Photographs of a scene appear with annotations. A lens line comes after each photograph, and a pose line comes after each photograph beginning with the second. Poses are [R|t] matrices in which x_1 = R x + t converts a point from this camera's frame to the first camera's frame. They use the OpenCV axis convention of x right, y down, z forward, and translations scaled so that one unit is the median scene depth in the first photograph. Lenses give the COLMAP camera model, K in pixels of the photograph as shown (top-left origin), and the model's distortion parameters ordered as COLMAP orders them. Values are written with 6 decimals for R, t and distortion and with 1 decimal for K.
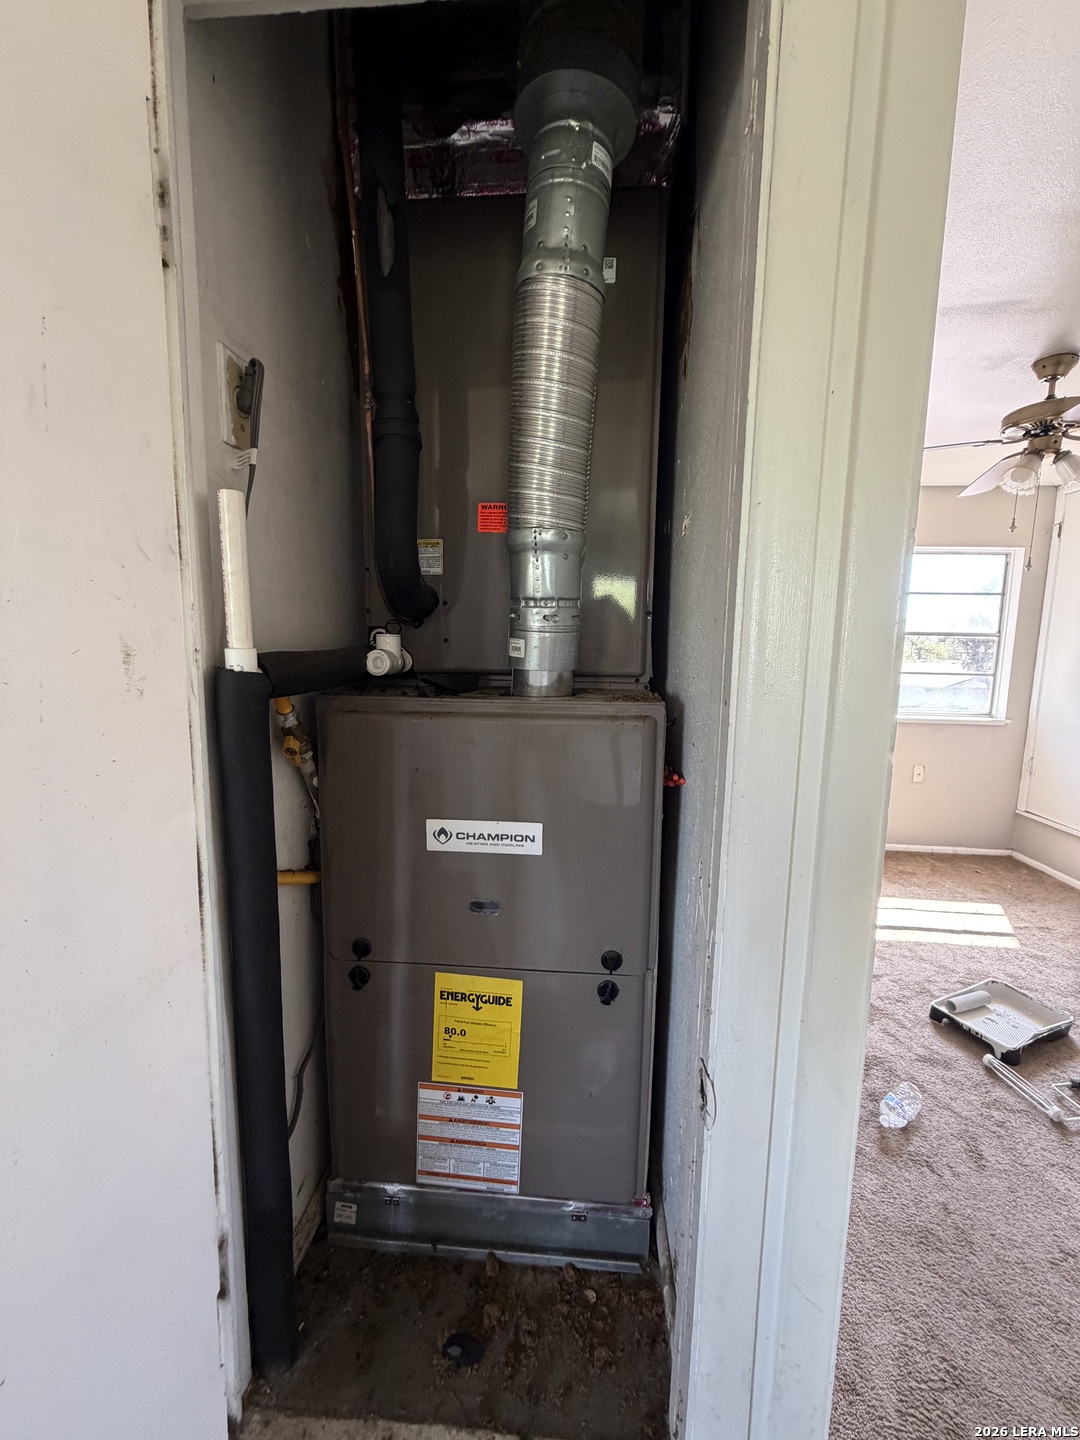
lens RADIAL K [[575.5, 0, 540.7], [0, 575.5, 716.2], [0, 0, 1]] dist [-0.000954, 0.000531]
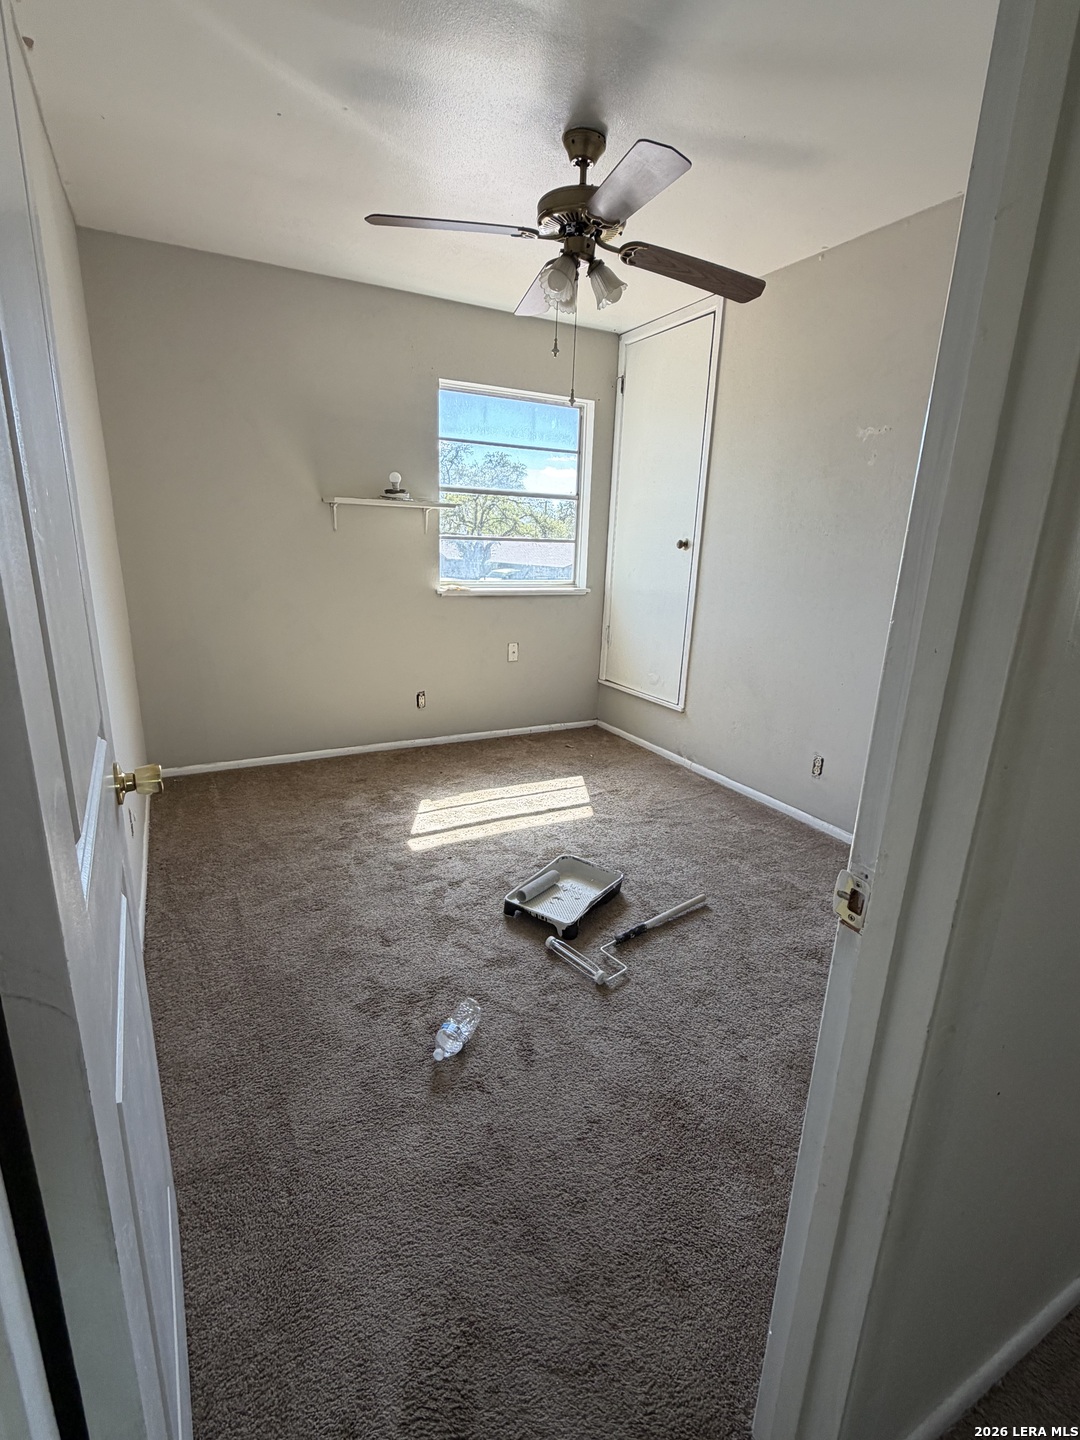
lens RADIAL K [[685.2, 0, 536.4], [0, 685.2, 722.5], [0, 0, 1]] dist [0.000712, 0.000304]
pose [[0.841232, -0.137877, 0.522799, 0.191346], [0.049579, 0.982536, 0.179344, 0.031327], [-0.538397, -0.124950, 0.833377, 0.099259]]
